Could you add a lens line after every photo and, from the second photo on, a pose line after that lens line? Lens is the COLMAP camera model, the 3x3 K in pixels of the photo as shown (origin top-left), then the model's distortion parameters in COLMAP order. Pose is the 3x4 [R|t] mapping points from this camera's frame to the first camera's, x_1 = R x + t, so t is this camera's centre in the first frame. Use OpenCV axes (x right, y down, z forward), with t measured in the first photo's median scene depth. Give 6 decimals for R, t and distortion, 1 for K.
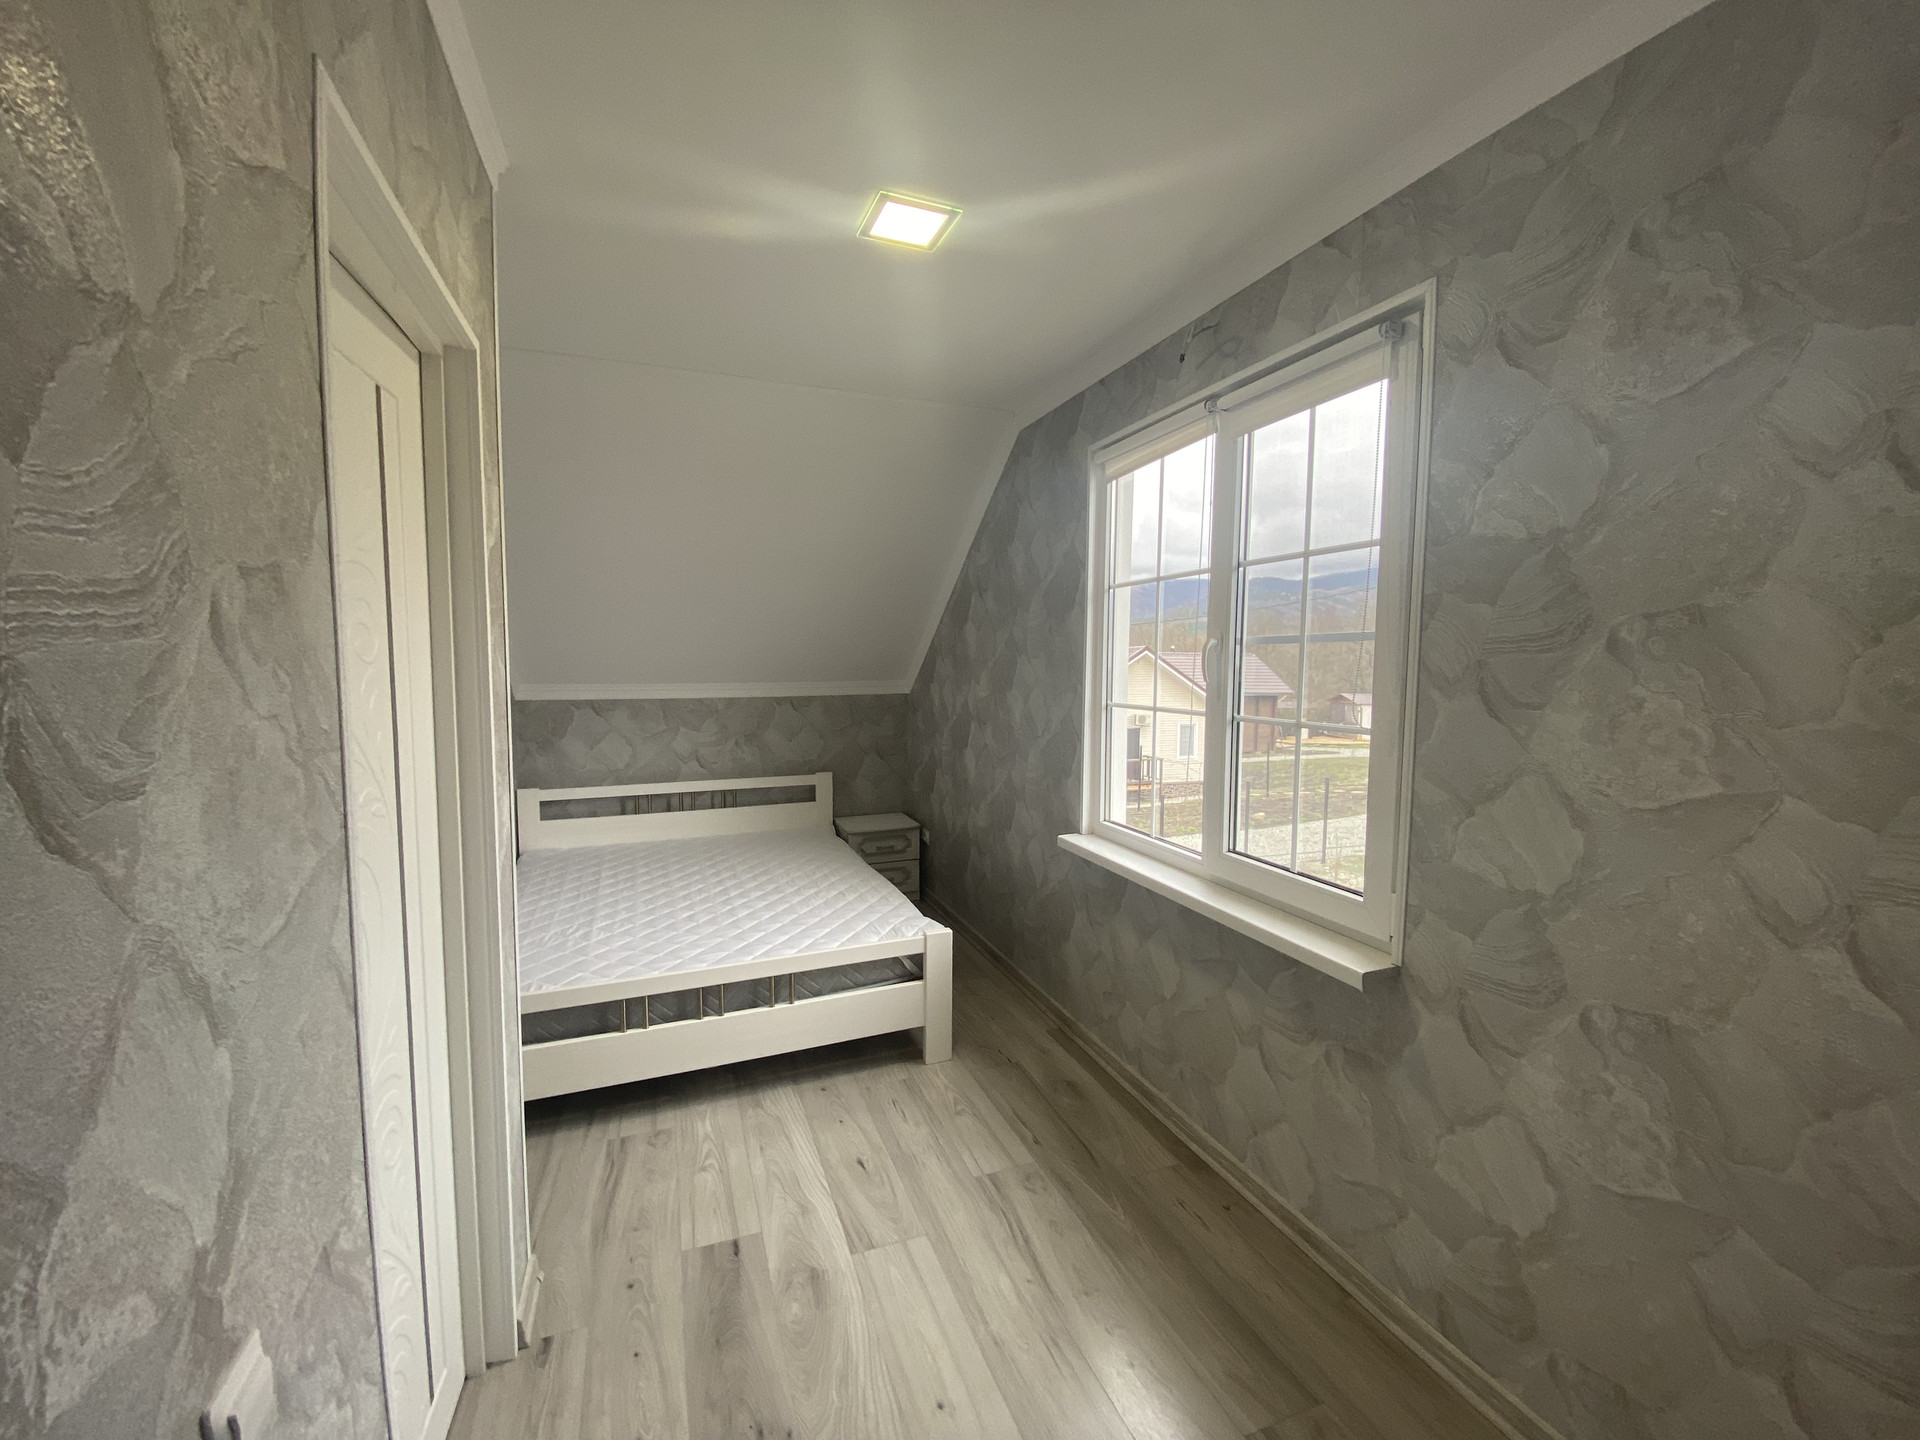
lens RADIAL K [[775.9, 0, 949.2], [0, 775.9, 718.2], [0, 0, 1]] dist [0.033009, -0.032336]
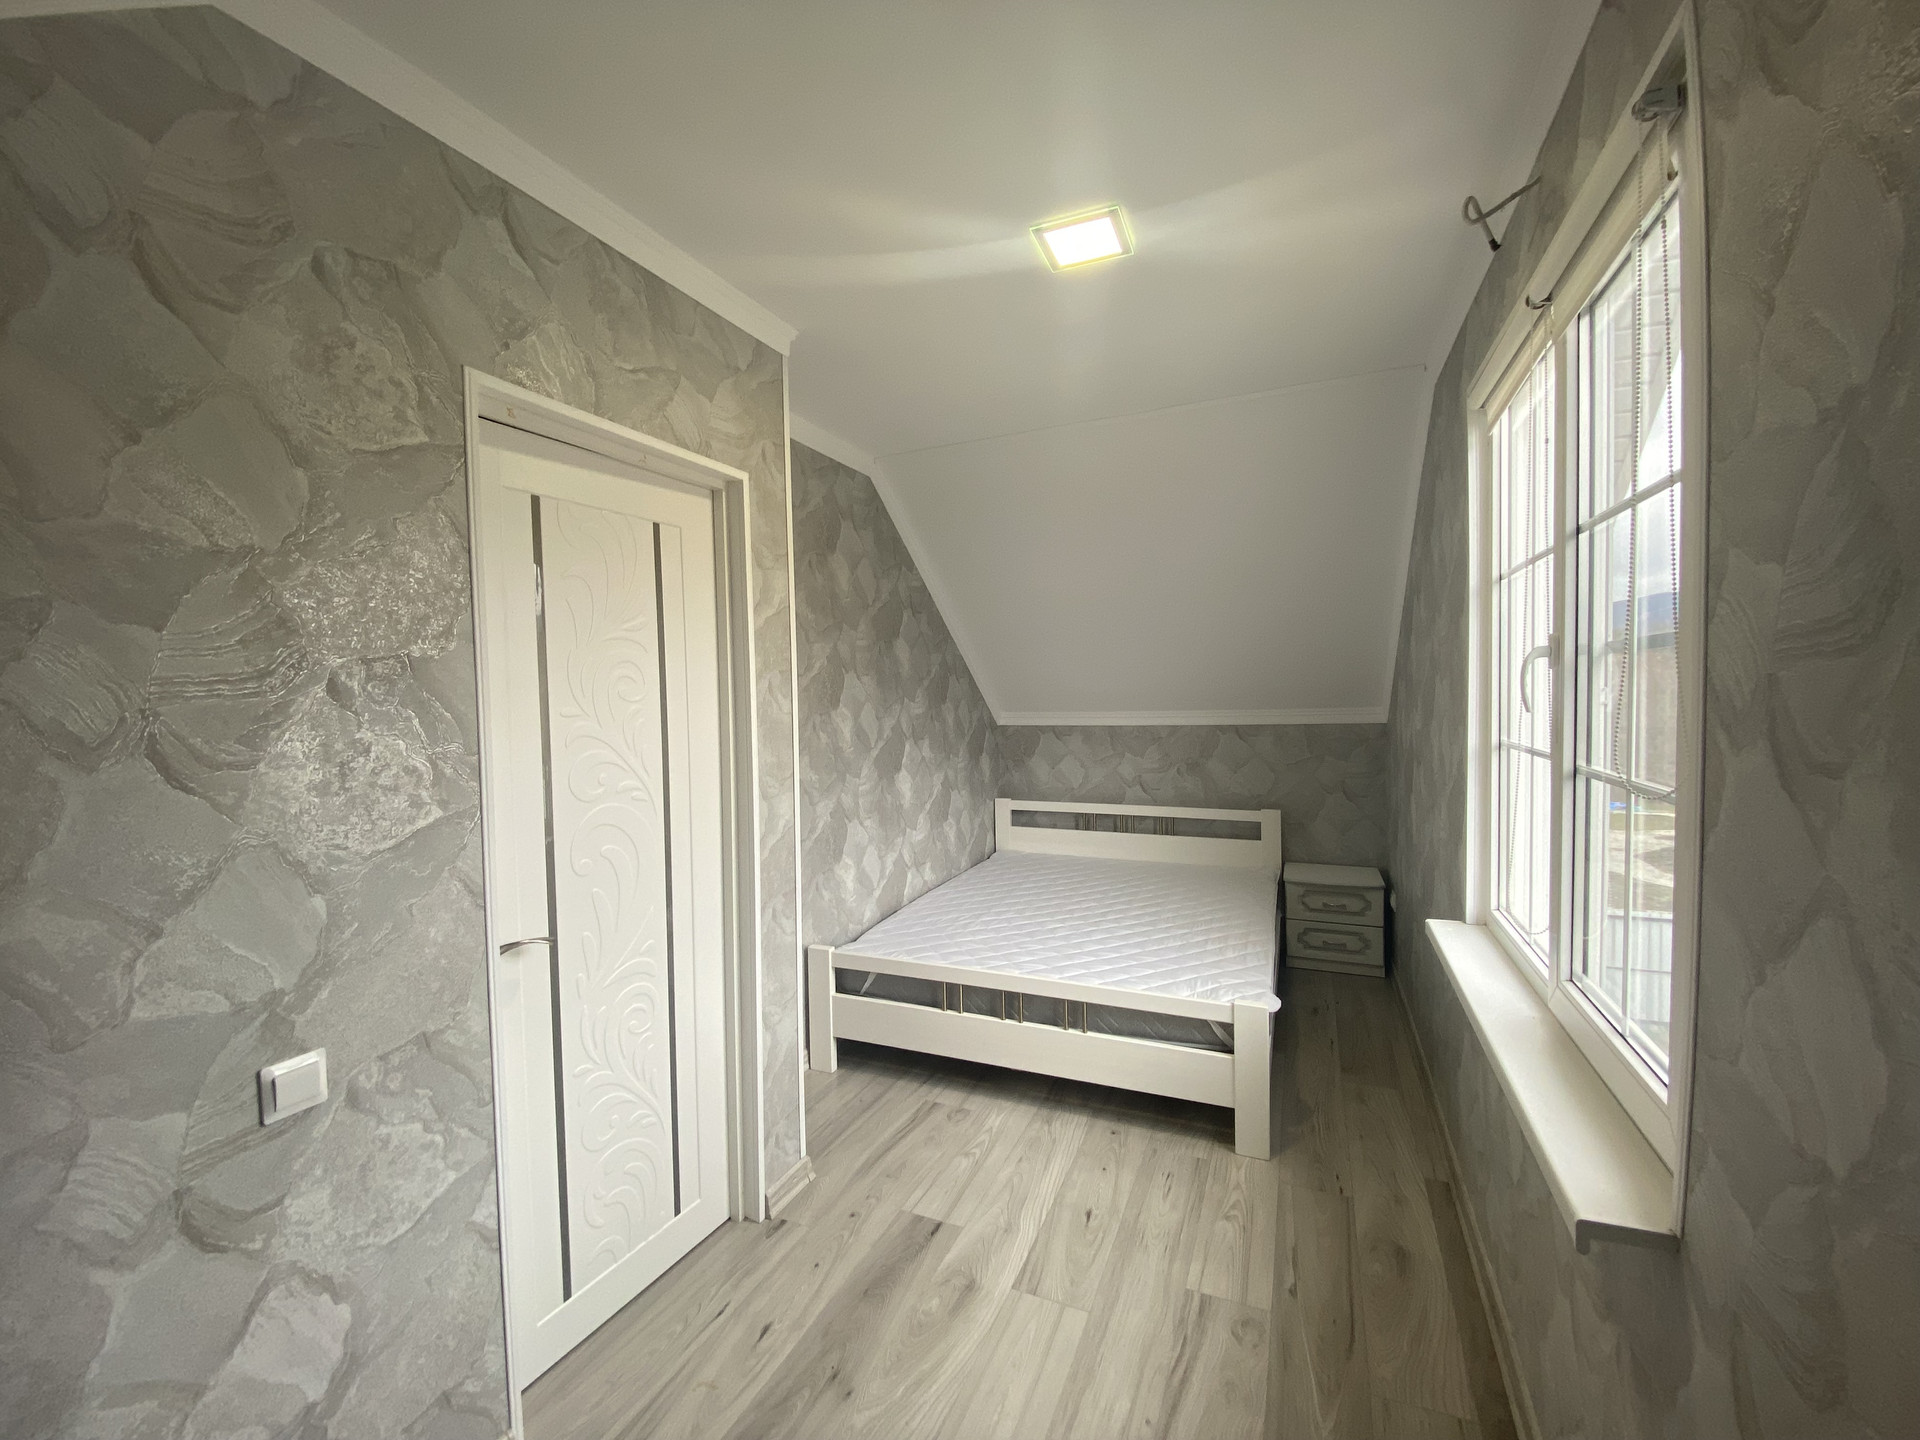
lens RADIAL K [[768.6, 0, 958.9], [0, 768.6, 724.8], [0, 0, 1]] dist [0.019700, -0.035584]
pose [[0.718296, 0.021409, -0.695408, 0.339821], [-0.040270, 0.999130, -0.010835, -0.009090], [0.694571, 0.035787, 0.718534, 0.160634]]
